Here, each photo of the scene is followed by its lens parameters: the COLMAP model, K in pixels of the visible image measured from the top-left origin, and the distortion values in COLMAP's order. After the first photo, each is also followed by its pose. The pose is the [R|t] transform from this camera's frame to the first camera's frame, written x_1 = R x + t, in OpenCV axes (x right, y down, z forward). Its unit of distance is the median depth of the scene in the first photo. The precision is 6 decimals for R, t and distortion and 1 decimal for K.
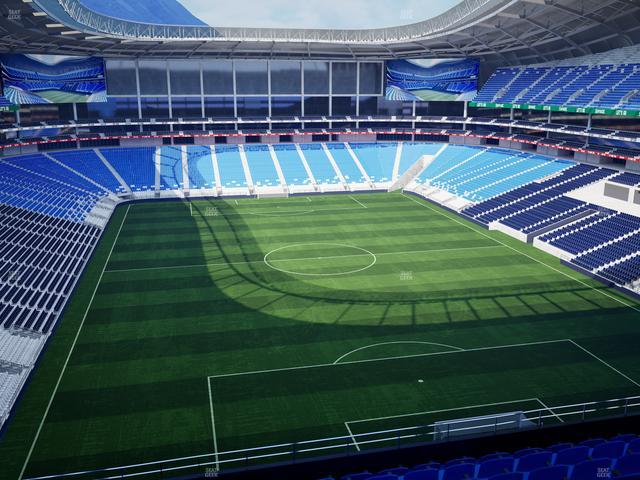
lens RADIAL K [[602.3, 0, 321.4], [0, 602.3, 239.9], [0, 0, 1]] dist [0.000575, 0.000000]
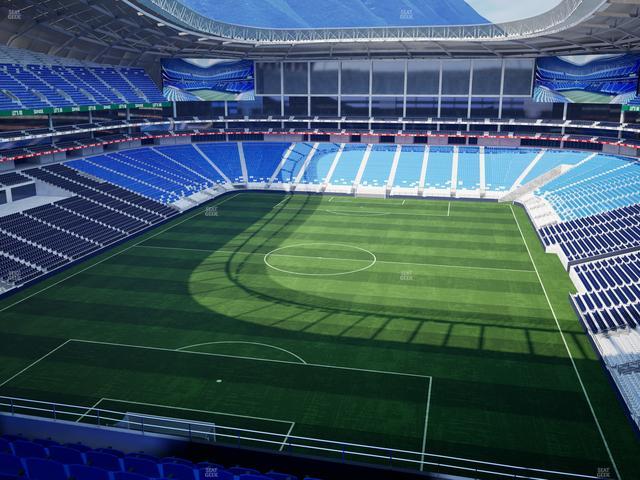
lens RADIAL K [[602.3, 0, 320.3], [0, 602.3, 240.0], [0, 0, 1]] dist [0.000575, 0.000000]
pose [[0.899690, 0.109085, -0.422680, 0.293536], [-0.109004, 0.993741, 0.024445, -0.016948], [0.422701, 0.024081, 0.905949, 0.065444]]
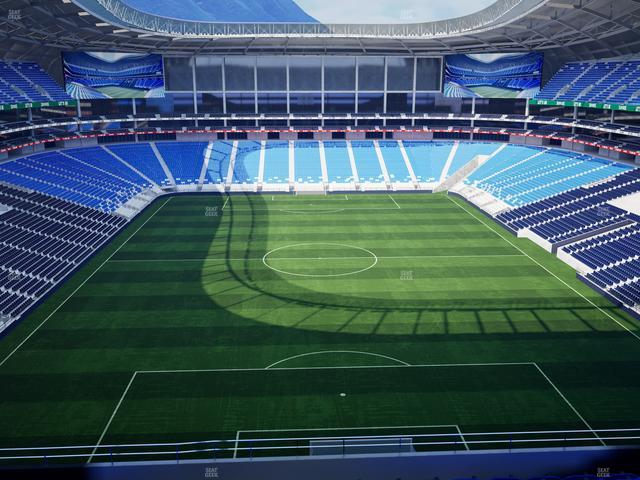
lens RADIAL K [[602.3, 0, 321.0], [0, 602.3, 239.8], [0, 0, 1]] dist [0.000575, 0.000000]
pose [[0.984268, 0.045124, -0.170820, 0.115912], [-0.044137, 0.998980, 0.009571, -0.006656], [0.171078, -0.001881, 0.985256, 0.025841]]
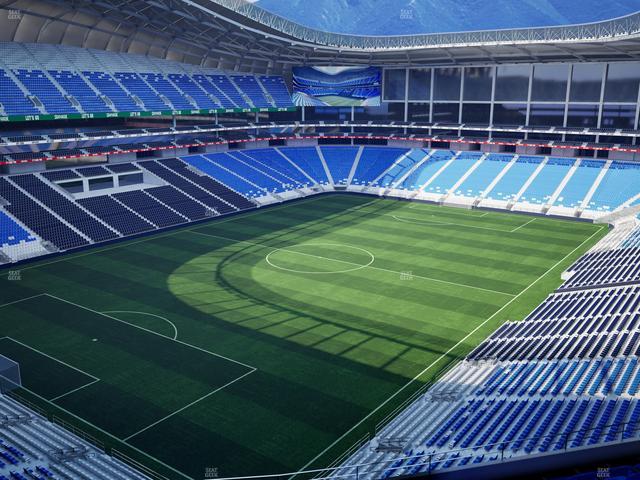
lens RADIAL K [[602.3, 0, 320.3], [0, 602.3, 240.6], [0, 0, 1]] dist [0.000575, 0.000000]
pose [[0.652966, 0.183080, -0.734927, 0.531707], [-0.189284, 0.979000, 0.075707, -0.054123], [0.733353, 0.089675, 0.673907, 0.208857]]
